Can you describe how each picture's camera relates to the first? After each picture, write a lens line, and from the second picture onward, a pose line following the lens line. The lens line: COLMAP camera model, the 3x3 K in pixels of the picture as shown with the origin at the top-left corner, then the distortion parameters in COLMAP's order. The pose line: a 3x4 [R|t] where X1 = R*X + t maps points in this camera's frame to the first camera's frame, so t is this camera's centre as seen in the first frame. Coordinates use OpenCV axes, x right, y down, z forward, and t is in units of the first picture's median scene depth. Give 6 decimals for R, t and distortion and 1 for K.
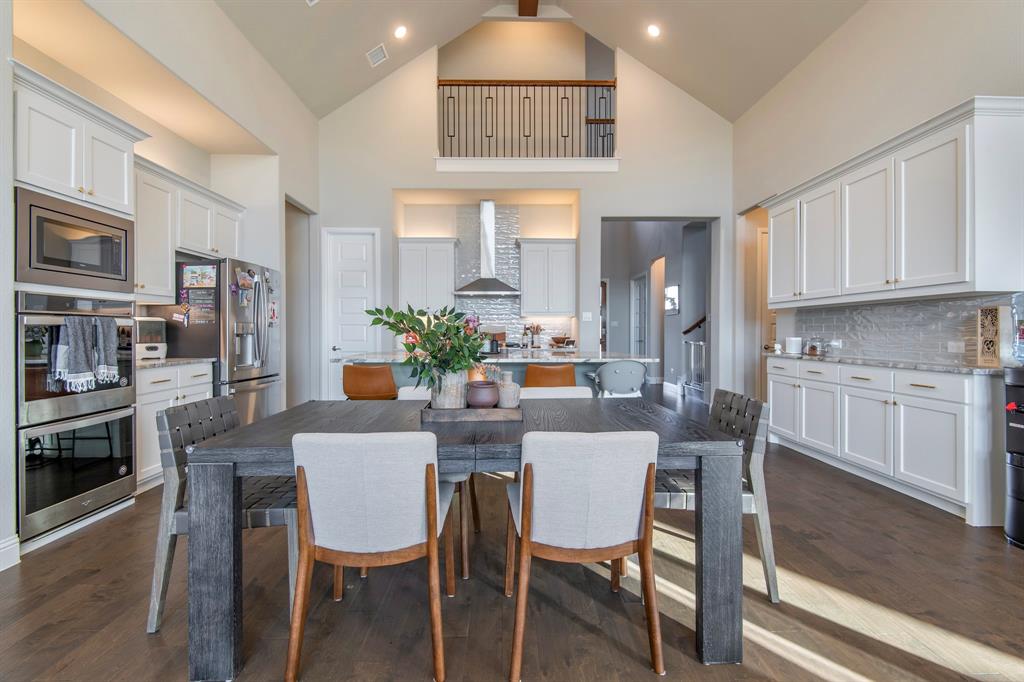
lens RADIAL K [[463.6, 0, 516.8], [0, 463.6, 330.4], [0, 0, 1]] dist [0.014777, -0.010330]
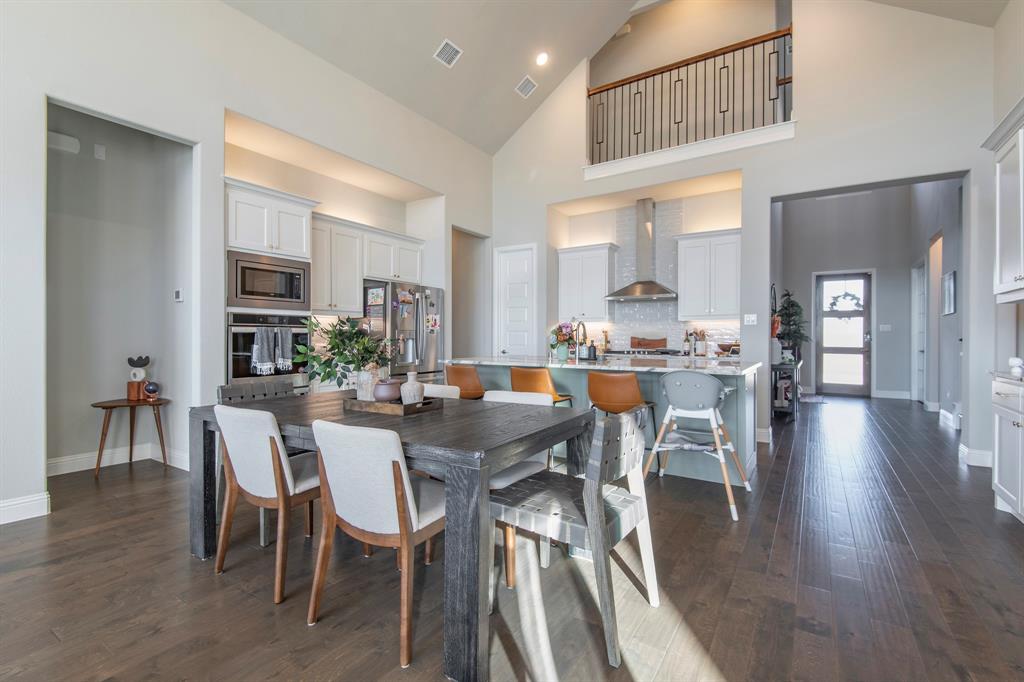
lens RADIAL K [[463.6, 0, 516.8], [0, 463.6, 335.1], [0, 0, 1]] dist [0.014777, -0.010330]
pose [[0.826441, -0.001580, -0.563021, 0.388046], [-0.000522, 0.999993, -0.003573, 0.001859], [0.563023, 0.003247, 0.826435, 0.100228]]
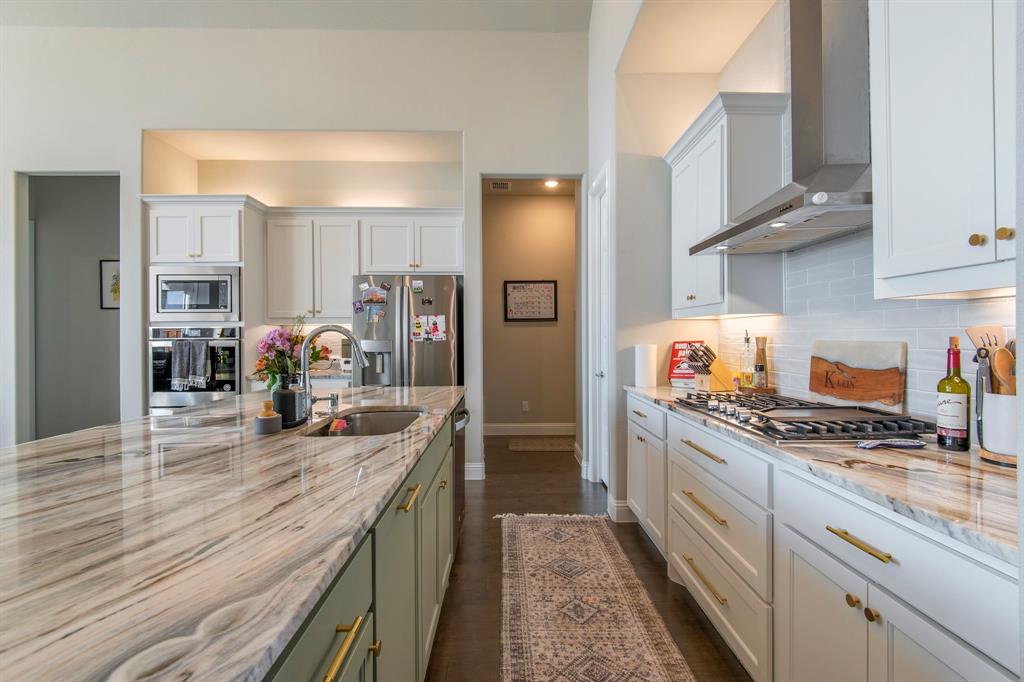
lens RADIAL K [[463.6, 0, 516.9], [0, 463.6, 338.6], [0, 0, 1]] dist [0.014777, -0.010330]
pose [[-0.005670, 0.007041, -0.999959, 0.341594], [0.007959, 0.999944, 0.006996, -0.022531], [0.999952, -0.007919, -0.005726, 1.240388]]
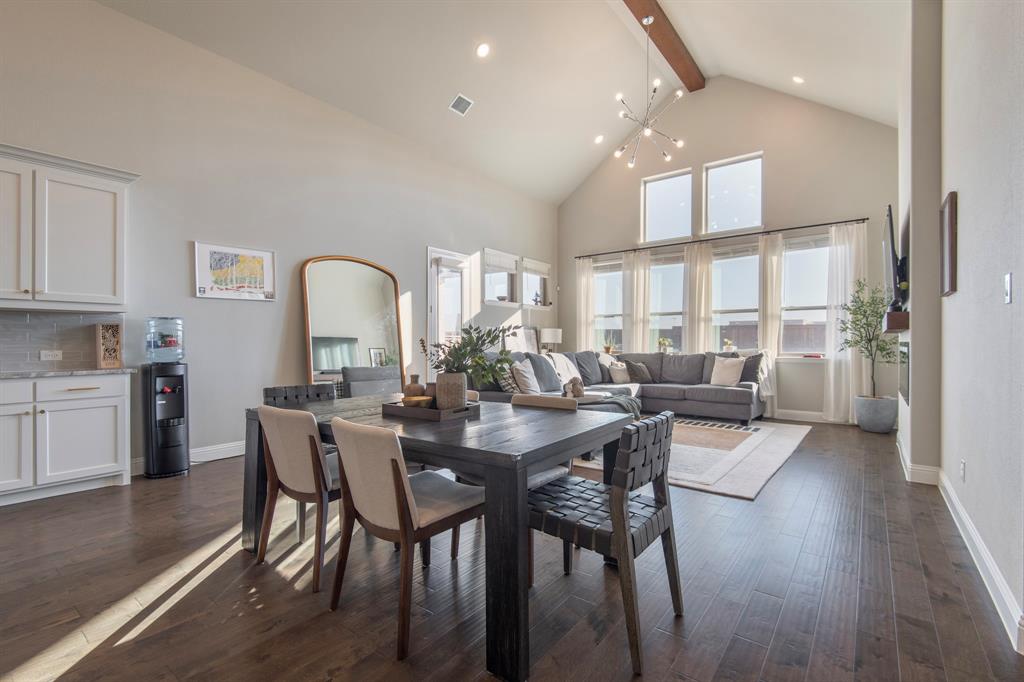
lens RADIAL K [[463.6, 0, 506.2], [0, 463.6, 340.1], [0, 0, 1]] dist [0.014777, -0.010330]
pose [[-0.768382, 0.001426, 0.639990, -0.465486], [-0.003394, 0.999974, -0.006303, 0.001565], [-0.639982, -0.007015, -0.768357, 0.839377]]
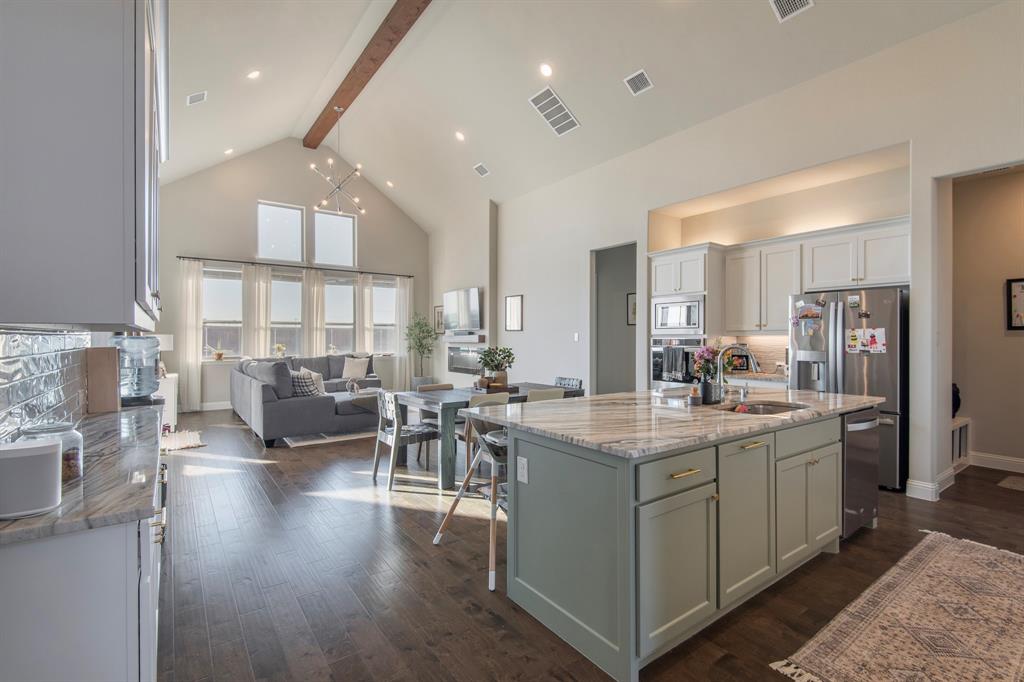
lens RADIAL K [[463.6, 0, 517.8], [0, 463.6, 341.8], [0, 0, 1]] dist [0.014777, -0.010330]
pose [[-0.823101, 0.002457, -0.567890, 0.560402], [-0.000266, 0.999989, 0.004712, -0.039970], [0.567895, 0.004029, -0.823091, 1.442271]]
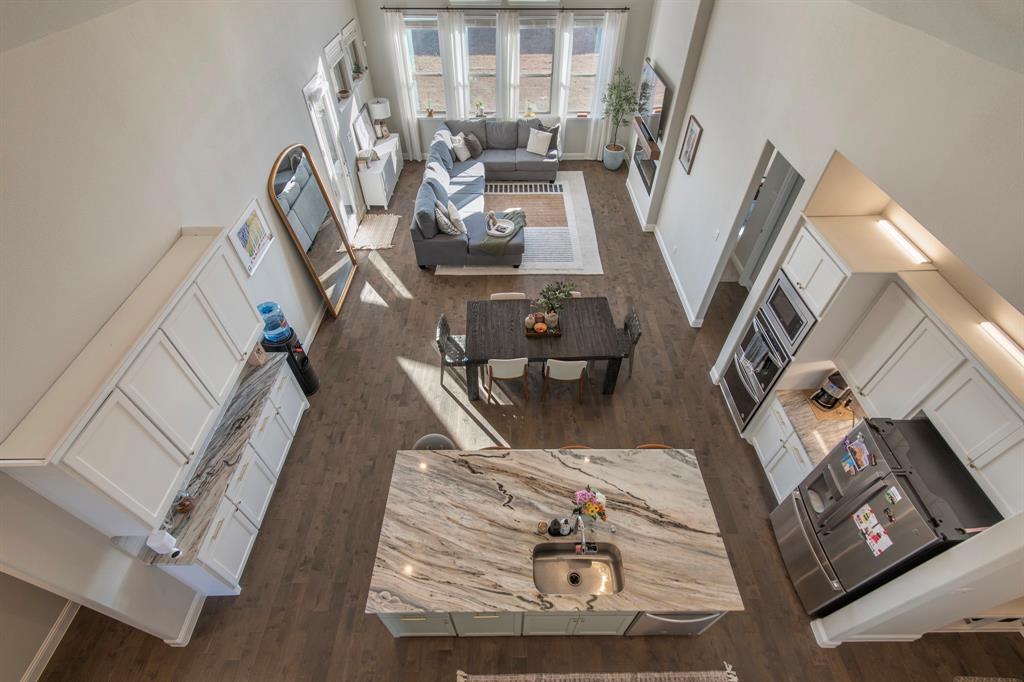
lens RADIAL K [[463.6, 0, 513.3], [0, 463.6, 342.3], [0, 0, 1]] dist [0.014777, -0.010330]
pose [[-0.999732, -0.019643, 0.012213, 0.024038], [-0.005017, 0.699570, 0.714546, -0.798142], [-0.022580, 0.714294, -0.699482, 1.391812]]
